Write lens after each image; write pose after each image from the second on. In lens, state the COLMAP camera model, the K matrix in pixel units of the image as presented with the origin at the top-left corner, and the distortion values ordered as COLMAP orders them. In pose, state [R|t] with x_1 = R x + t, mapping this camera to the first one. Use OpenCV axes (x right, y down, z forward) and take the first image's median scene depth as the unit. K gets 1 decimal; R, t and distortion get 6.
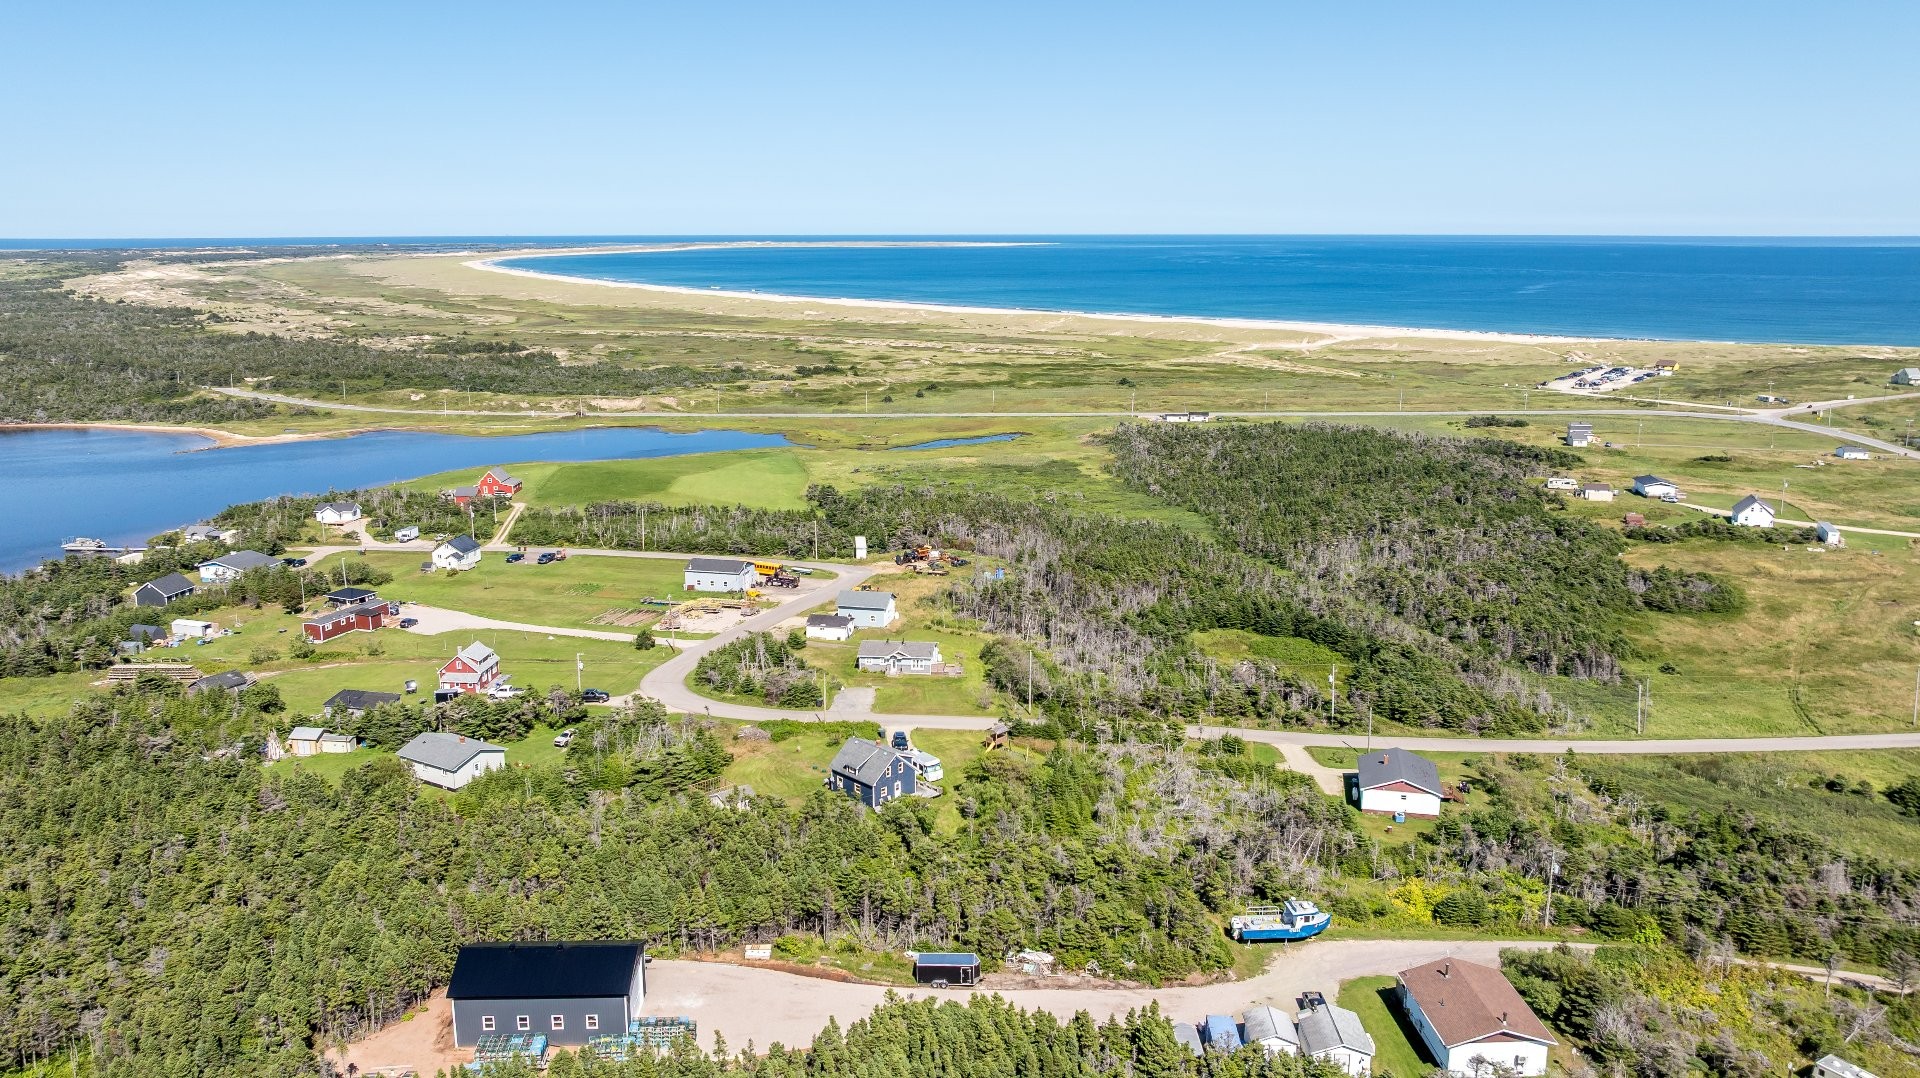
lens RADIAL K [[1394.6, 0, 959.6], [0, 1394.6, 552.6], [0, 0, 1]] dist [-0.013579, -0.008027]
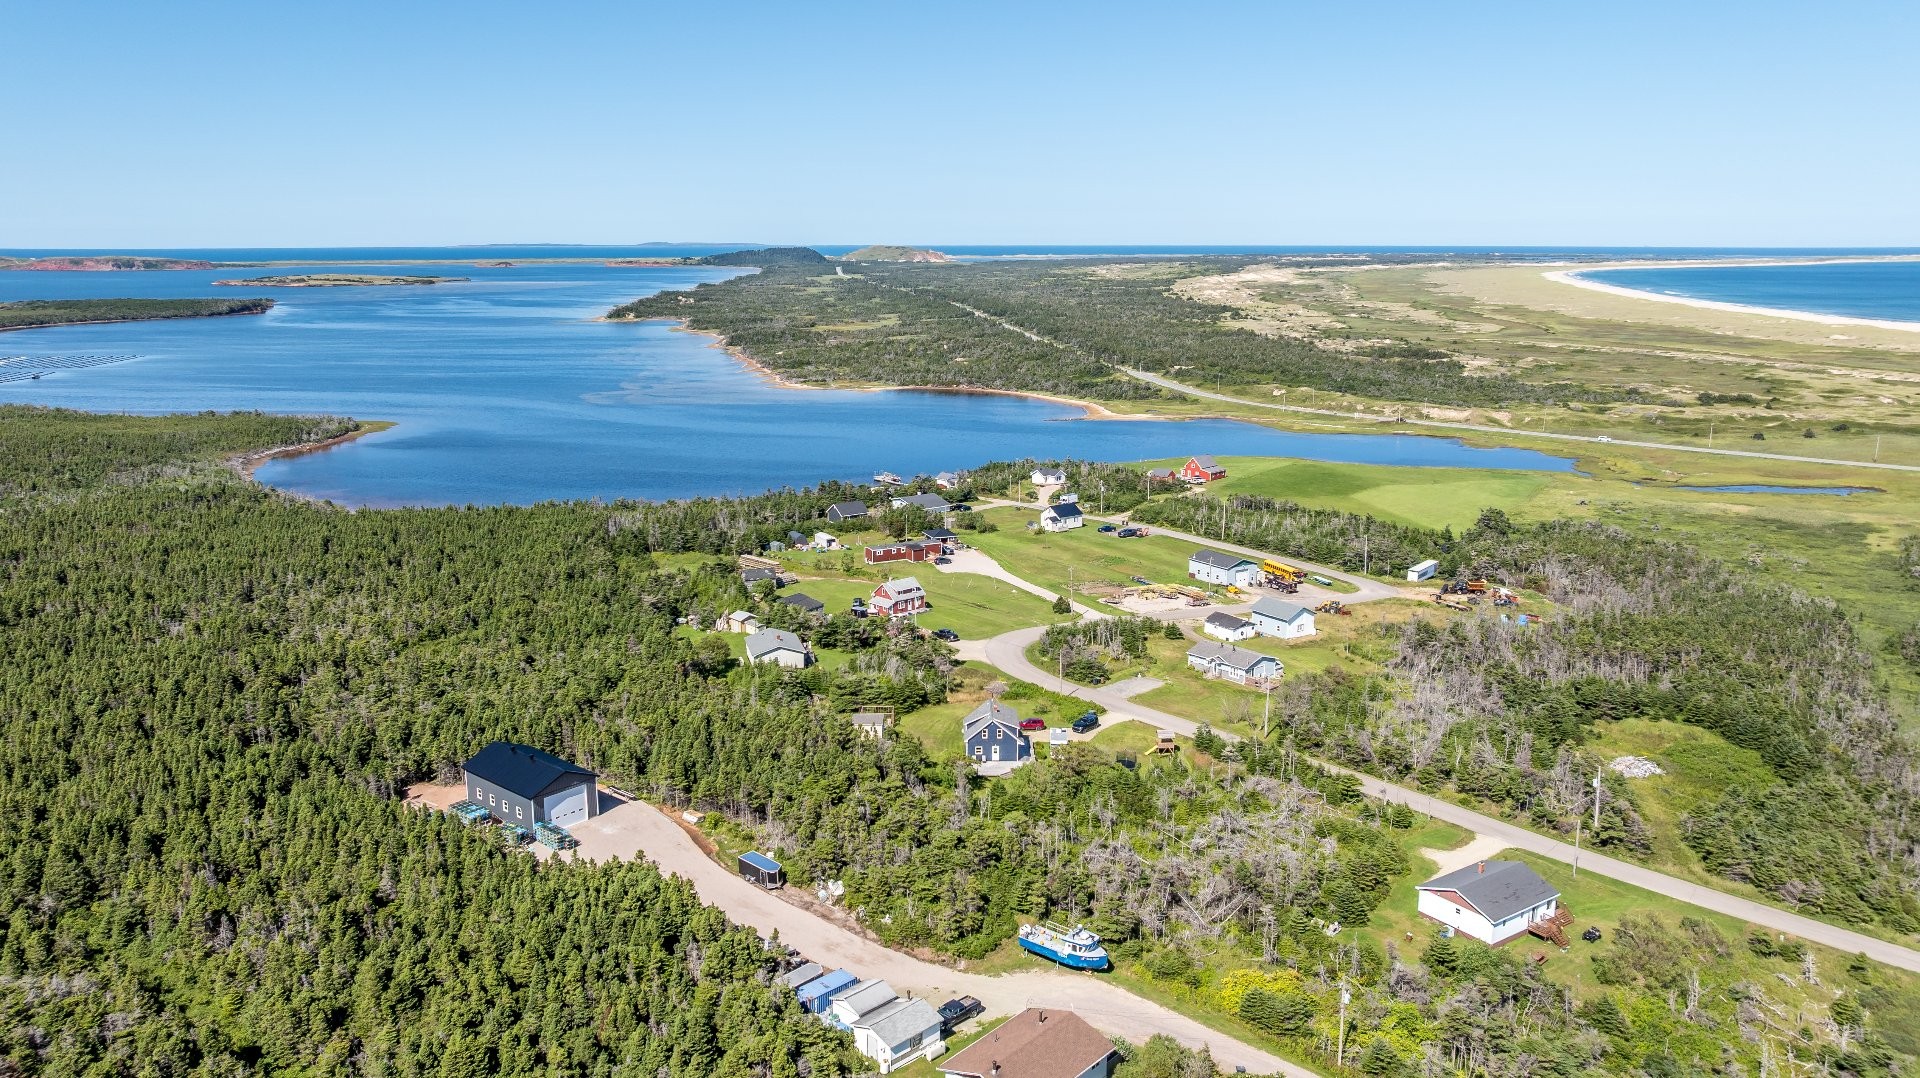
lens RADIAL K [[1394.6, 0, 971.6], [0, 1394.6, 536.9], [0, 0, 1]] dist [-0.013579, -0.008027]
pose [[0.737565, 0.141082, -0.660374, 0.169651], [-0.152449, 0.987473, 0.040694, -0.009521], [0.657842, 0.070659, 0.749834, 0.045653]]
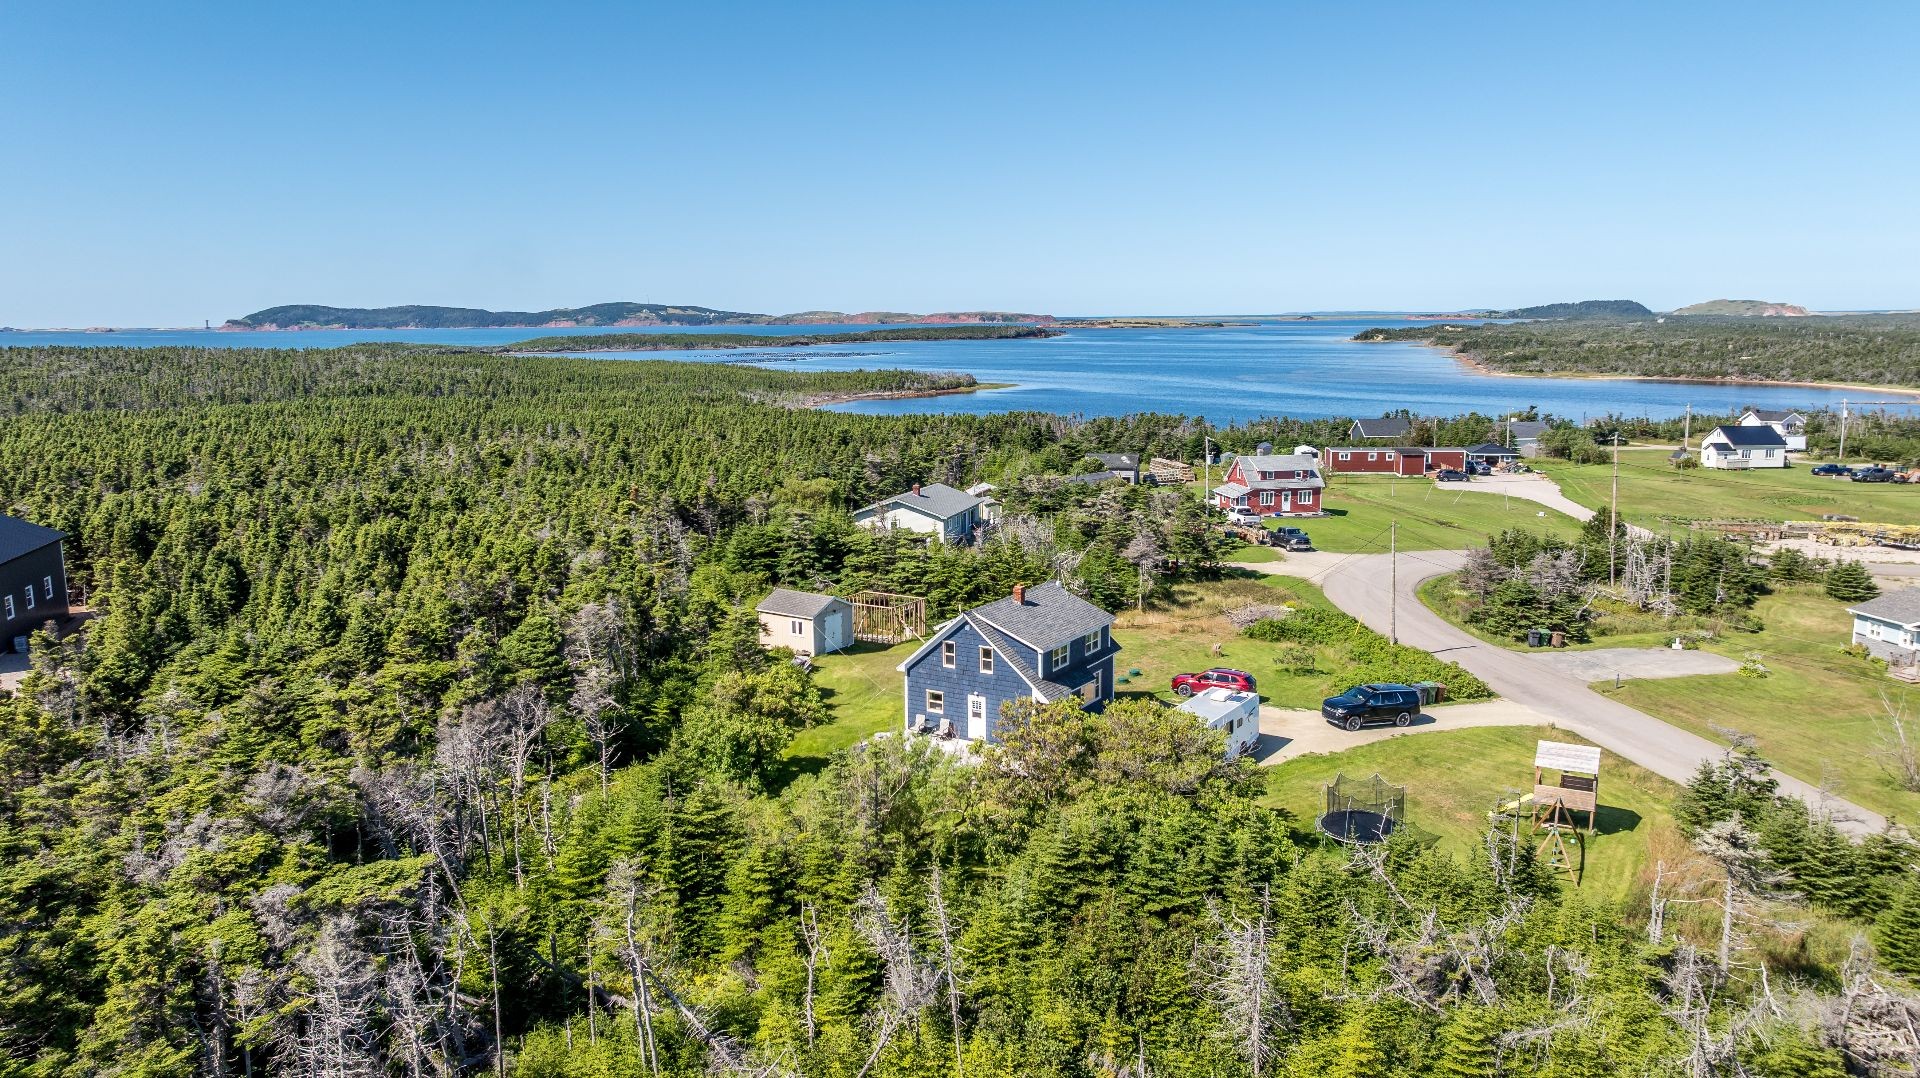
lens RADIAL K [[1362.1, 0, 944.4], [0, 1362.1, 536.0], [0, 0, 1]] dist [-0.018529, 0.007612]
pose [[0.245411, 0.158274, -0.956411, 0.077012], [-0.205262, 0.972697, 0.108300, 0.023645], [0.947439, 0.169737, 0.271198, 0.239132]]
